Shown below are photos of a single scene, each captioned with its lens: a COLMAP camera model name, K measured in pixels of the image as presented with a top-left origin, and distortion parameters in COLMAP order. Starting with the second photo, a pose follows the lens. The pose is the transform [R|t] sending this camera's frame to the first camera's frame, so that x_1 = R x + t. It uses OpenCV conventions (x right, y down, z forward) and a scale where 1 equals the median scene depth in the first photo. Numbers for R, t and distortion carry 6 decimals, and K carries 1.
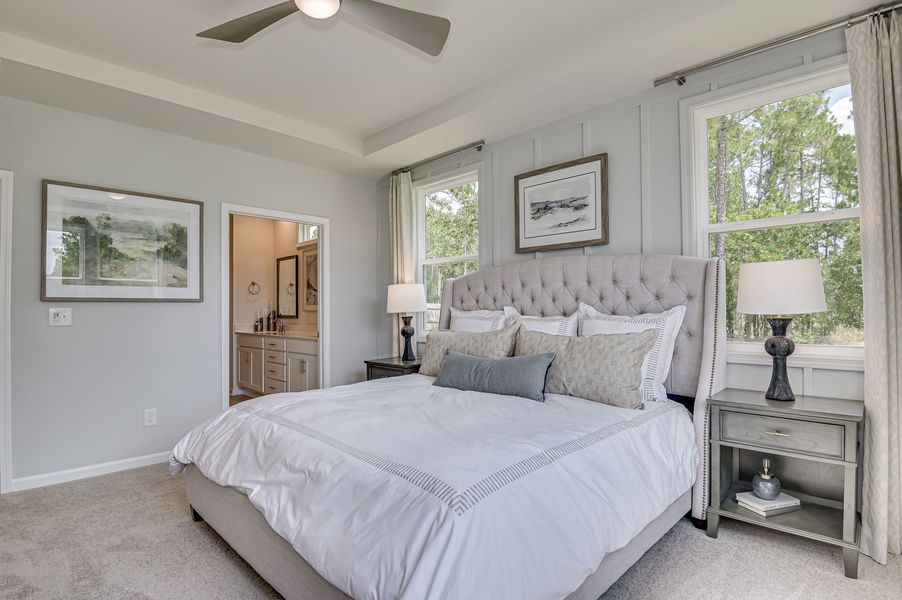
lens RADIAL K [[473.2, 0, 451.0], [0, 473.2, 300.0], [0, 0, 1]] dist [0.064361, -0.000220]
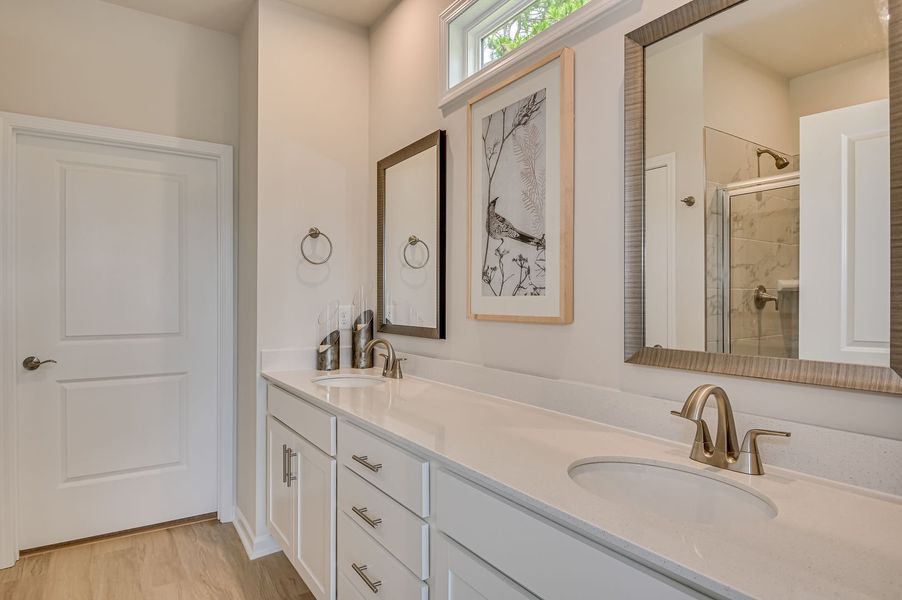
lens RADIAL K [[442.2, 0, 451.0], [0, 442.2, 300.0], [0, 0, 1]] dist [-0.001216, -0.000115]
pose [[0.986654, 0.010699, -0.162476, -0.265598], [-0.007686, 0.999787, 0.019167, 0.007978], [0.162647, -0.017662, 0.986526, 0.707343]]
